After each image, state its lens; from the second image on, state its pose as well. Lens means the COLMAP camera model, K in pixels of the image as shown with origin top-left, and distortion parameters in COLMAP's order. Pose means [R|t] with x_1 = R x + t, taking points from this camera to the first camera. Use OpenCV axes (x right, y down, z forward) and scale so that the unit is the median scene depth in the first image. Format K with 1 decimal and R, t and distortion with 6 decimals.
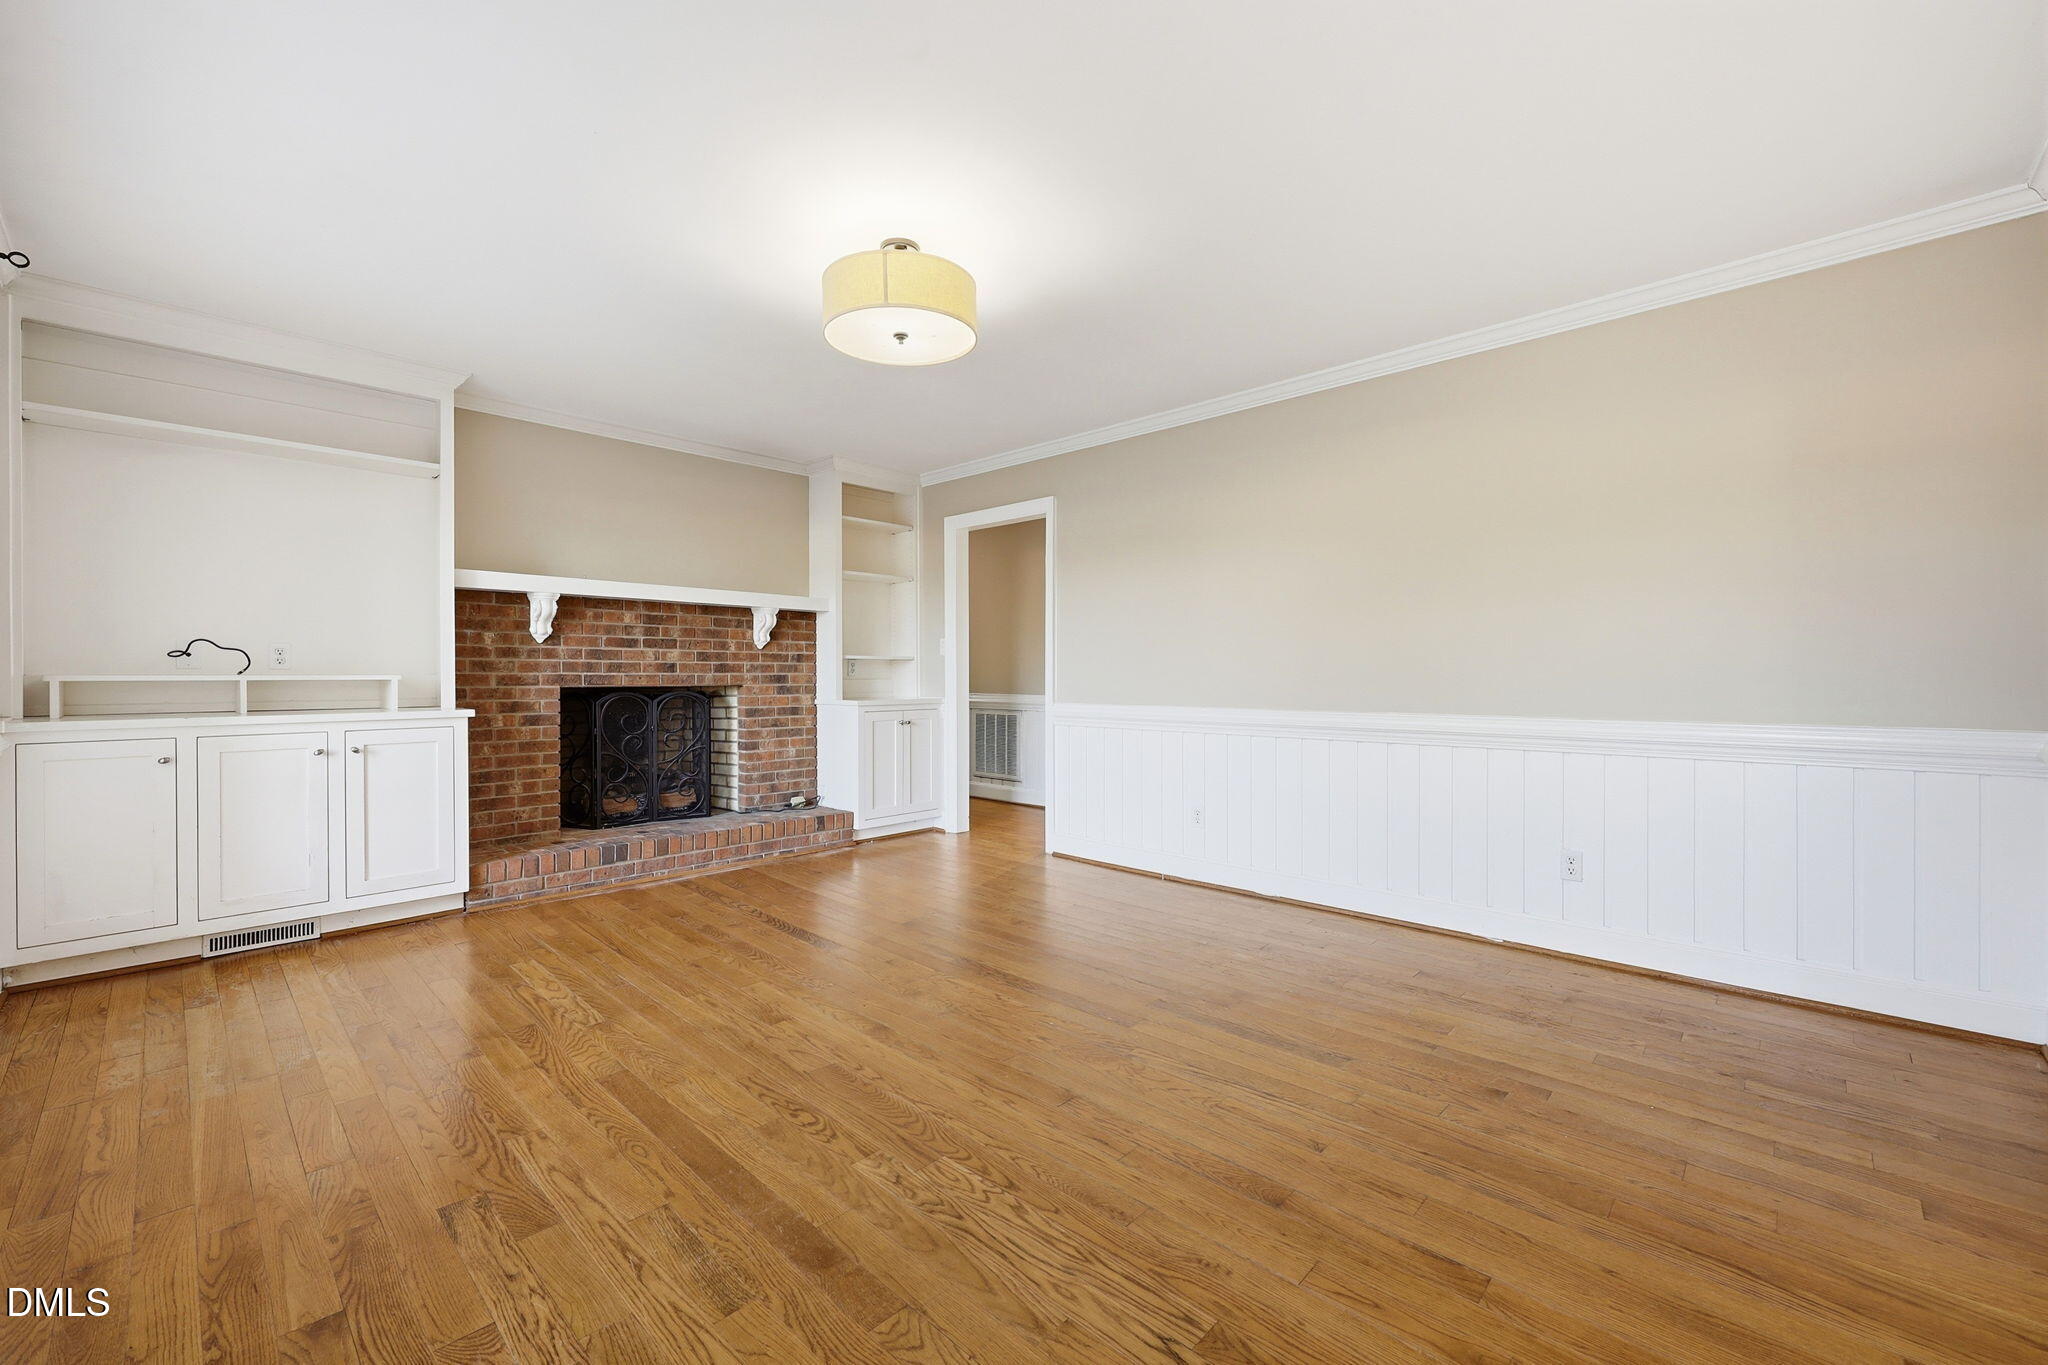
lens RADIAL K [[828.6, 0, 1040.8], [0, 828.6, 682.1], [0, 0, 1]] dist [-0.005131, 0.000055]
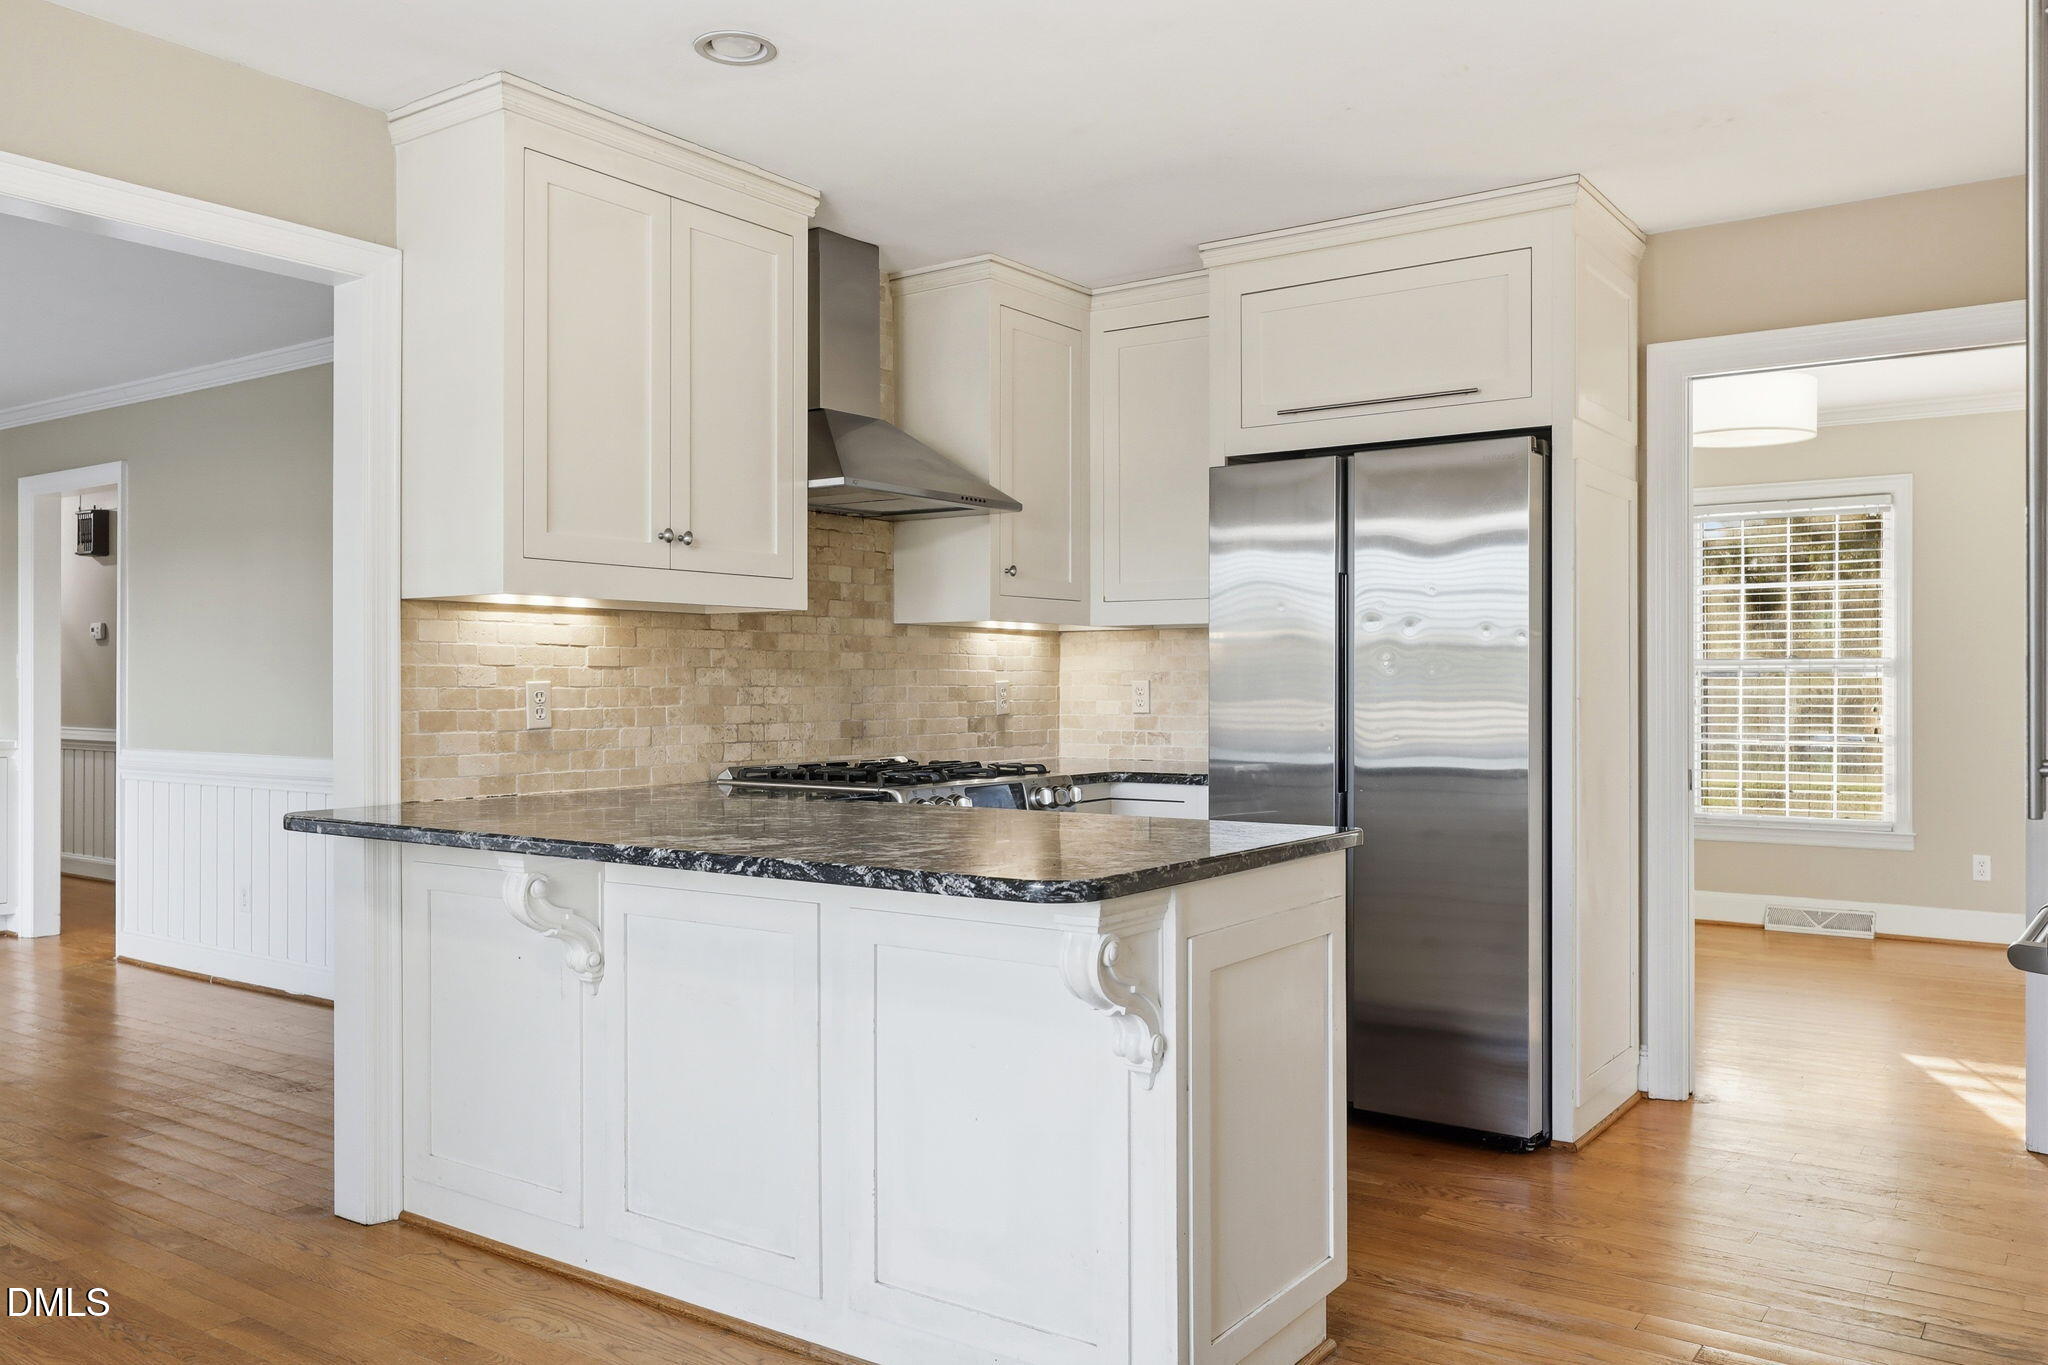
lens RADIAL K [[1560.4, 0, 1029.9], [0, 1560.4, 679.2], [0, 0, 1]] dist [-0.000386, -0.006896]
pose [[0.988683, 0.002464, 0.150001, 0.559017], [-0.000694, 0.999930, -0.011851, -0.018293], [-0.150019, 0.011613, 0.988615, -0.434080]]
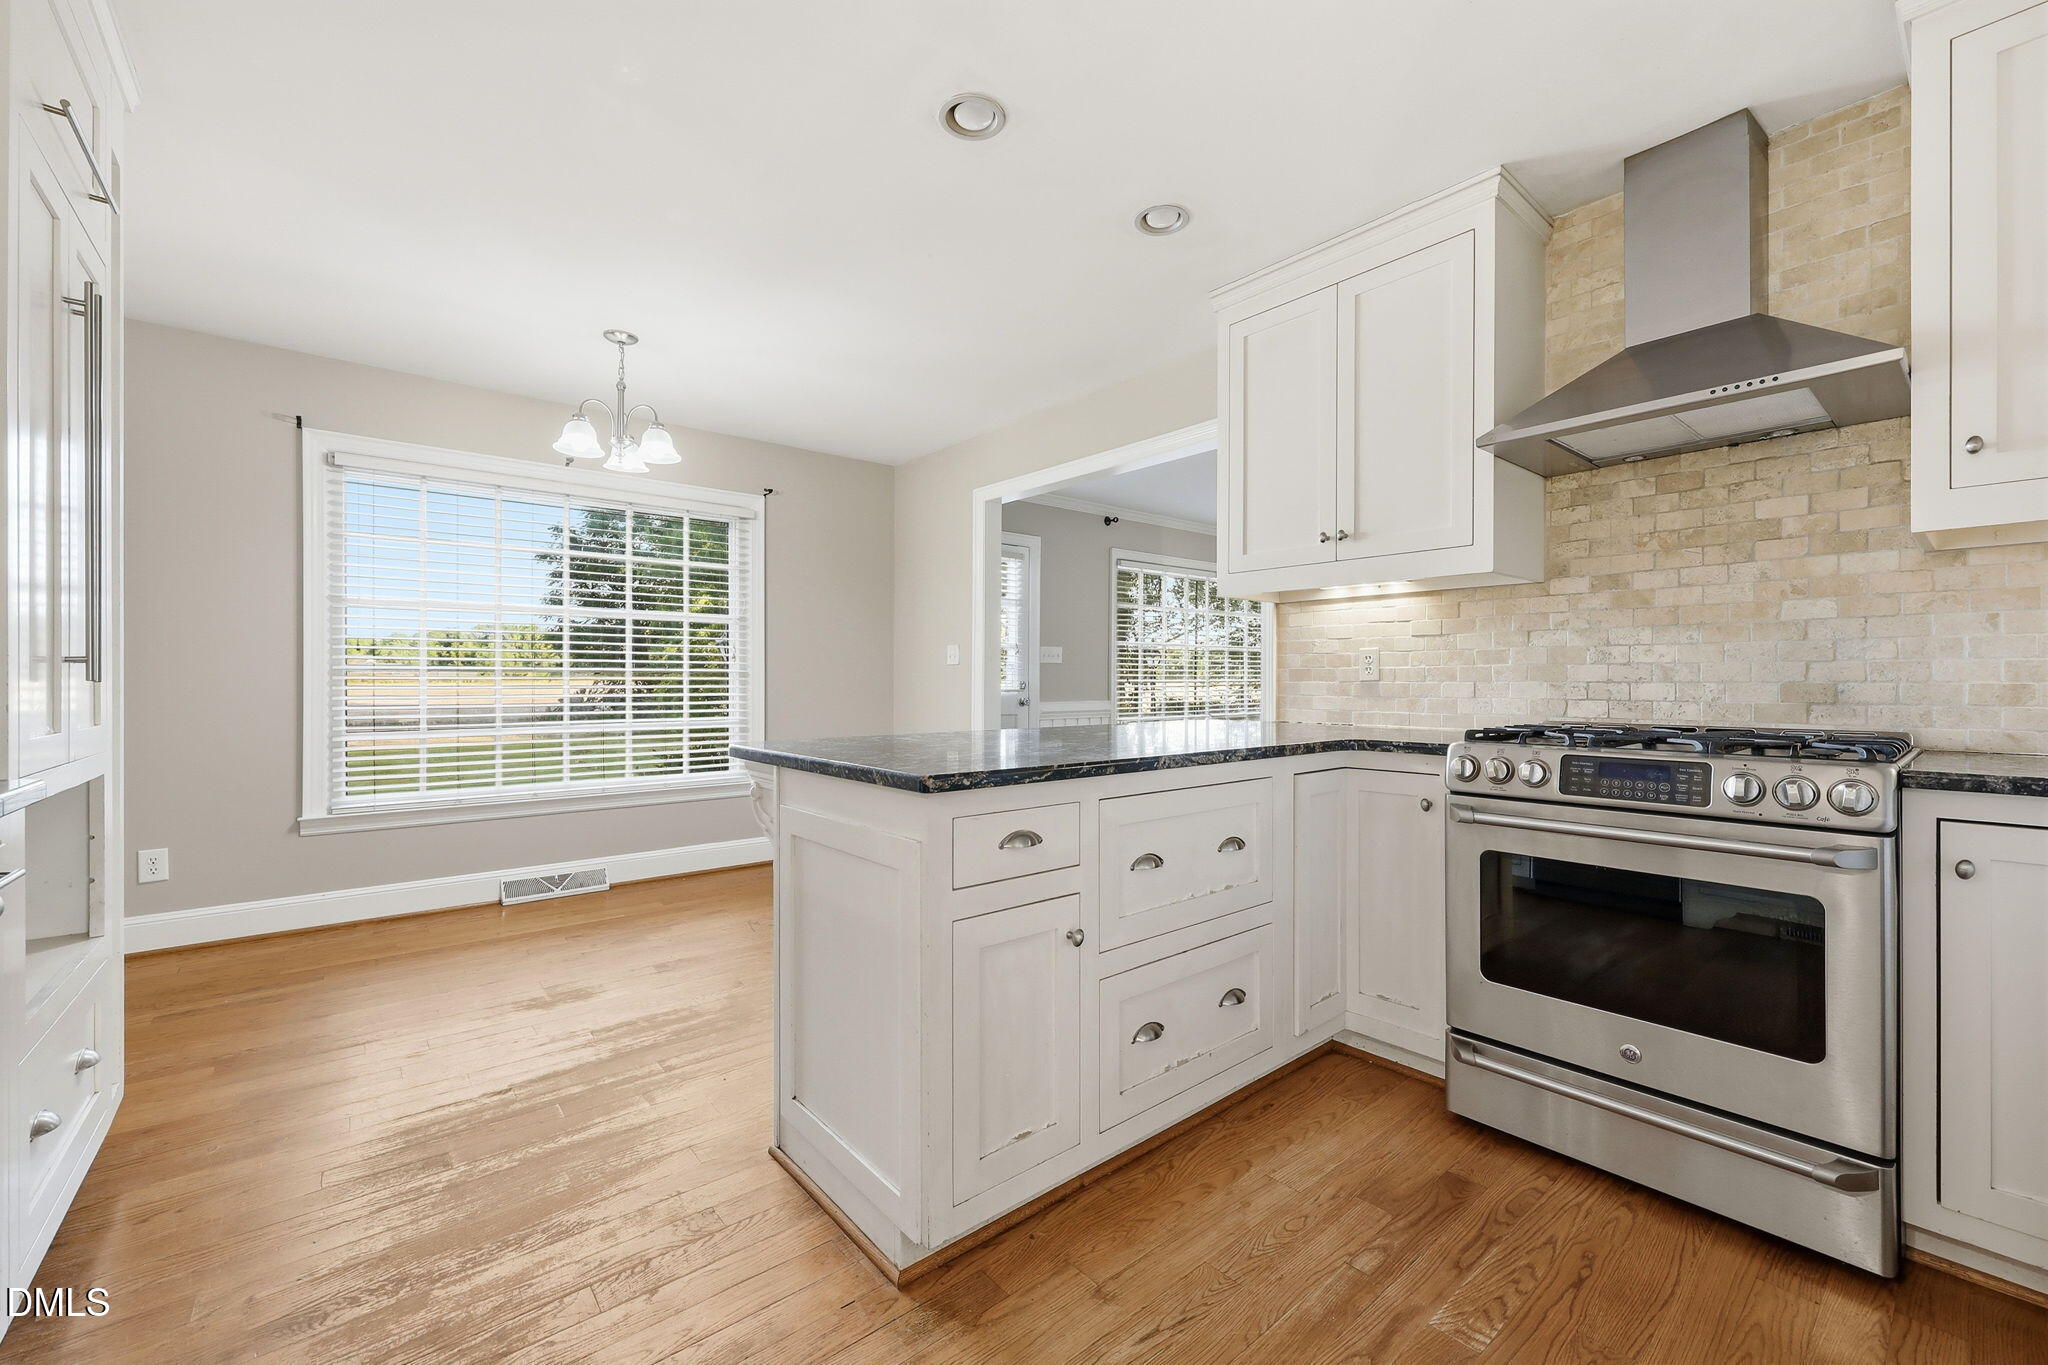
lens RADIAL K [[828.6, 0, 1027.8], [0, 828.6, 679.0], [0, 0, 1]] dist [-0.005131, 0.000055]
pose [[-0.107319, 0.003404, -0.994219, 1.021259], [-0.006308, 0.999972, 0.004104, -0.005916], [0.994205, 0.006712, -0.107294, 0.151392]]
